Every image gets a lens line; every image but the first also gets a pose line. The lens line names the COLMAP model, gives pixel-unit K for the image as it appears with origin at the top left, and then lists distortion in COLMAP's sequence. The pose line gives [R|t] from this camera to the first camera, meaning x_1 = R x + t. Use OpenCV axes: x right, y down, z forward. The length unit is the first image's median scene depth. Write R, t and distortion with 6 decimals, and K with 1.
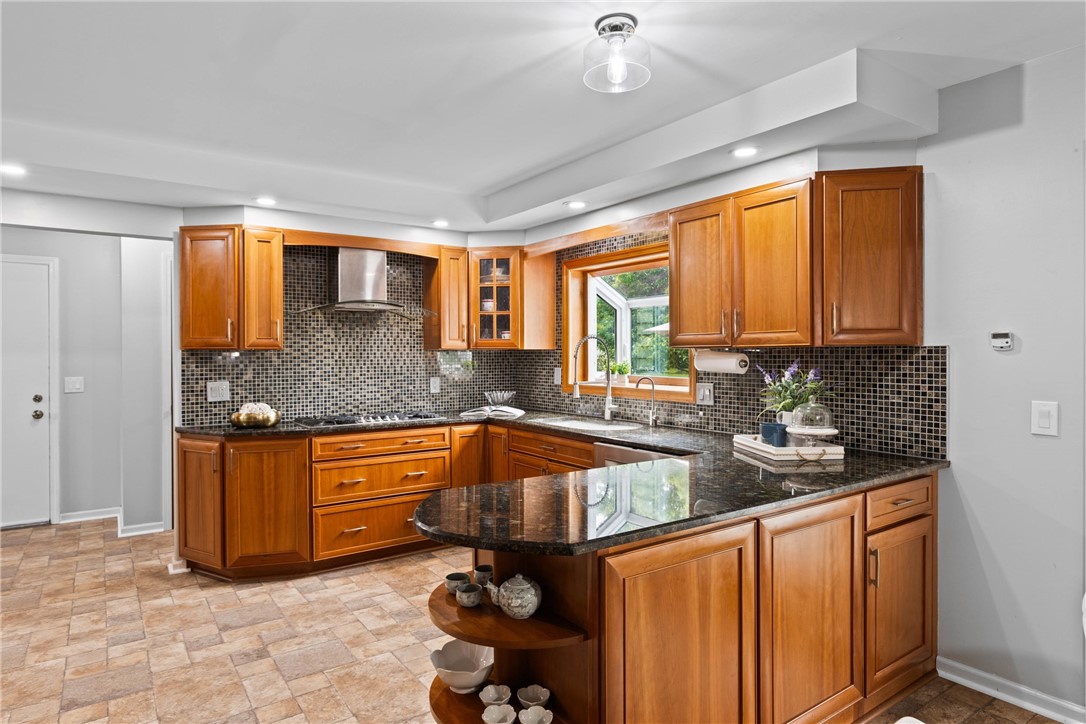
lens RADIAL K [[626.3, 0, 540.4], [0, 626.3, 358.2], [0, 0, 1]] dist [0.000854, -0.000136]
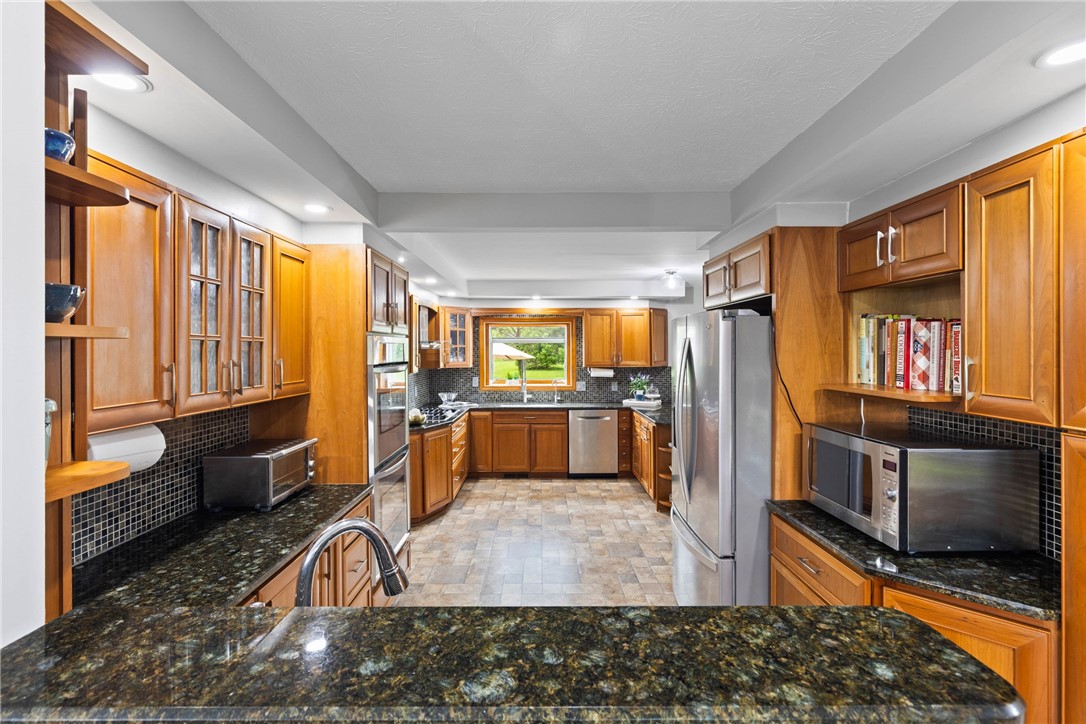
lens RADIAL K [[515.0, 0, 543.3], [0, 515.0, 353.4], [0, 0, 1]] dist [-0.004398, 0.001244]
pose [[0.572834, -0.001797, 0.819669, -1.560378], [0.007327, 0.999969, -0.002929, -0.068335], [-0.819639, 0.007683, 0.572829, 0.022638]]
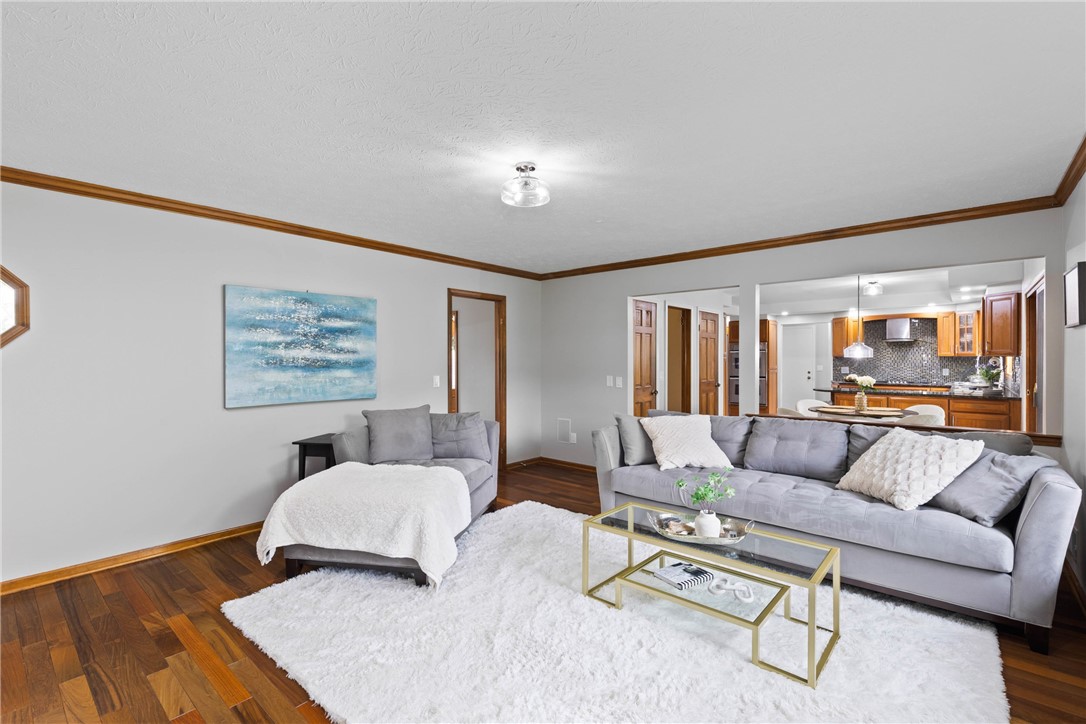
lens RADIAL K [[492.0, 0, 535.8], [0, 492.0, 356.6], [0, 0, 1]] dist [0.008077, -0.000151]
pose [[0.236863, -0.000868, -0.971543, 1.856204], [-0.007978, 0.999964, -0.002838, 0.005812], [0.971510, 0.008423, 0.236848, -1.318532]]
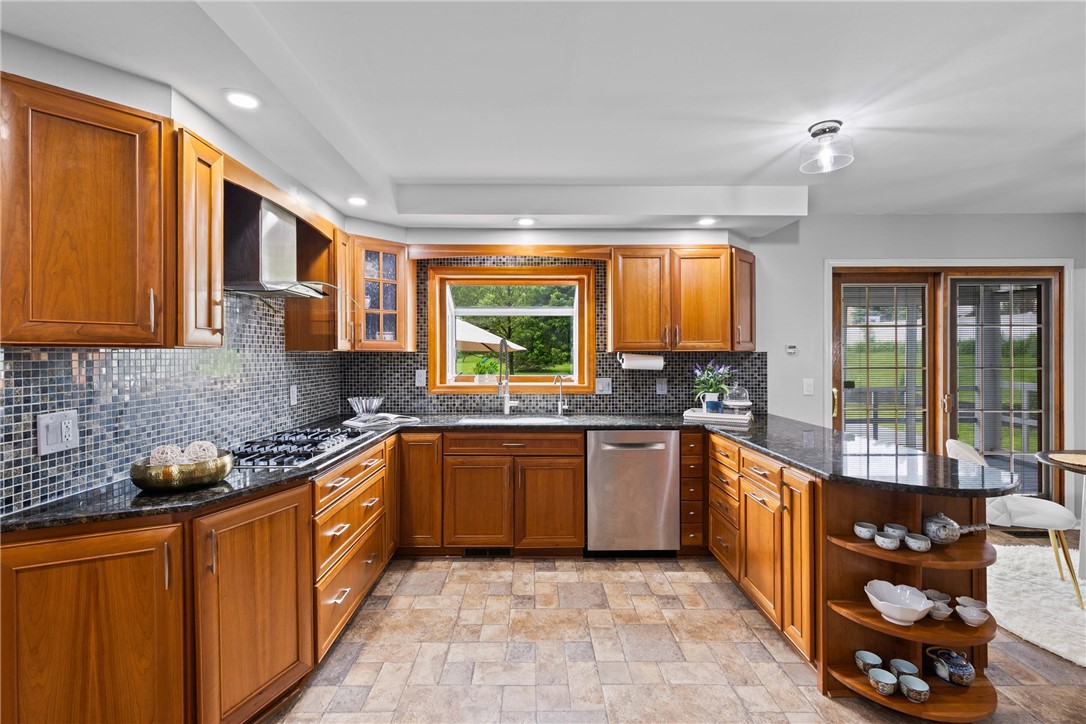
lens RADIAL K [[492.0, 0, 535.8], [0, 492.0, 356.6], [0, 0, 1]] dist [0.008077, -0.000151]
pose [[0.572153, 0.000285, 0.820147, -0.771422], [0.005749, 0.999974, -0.004359, -0.002973], [-0.820127, 0.007209, 0.572136, 0.583006]]
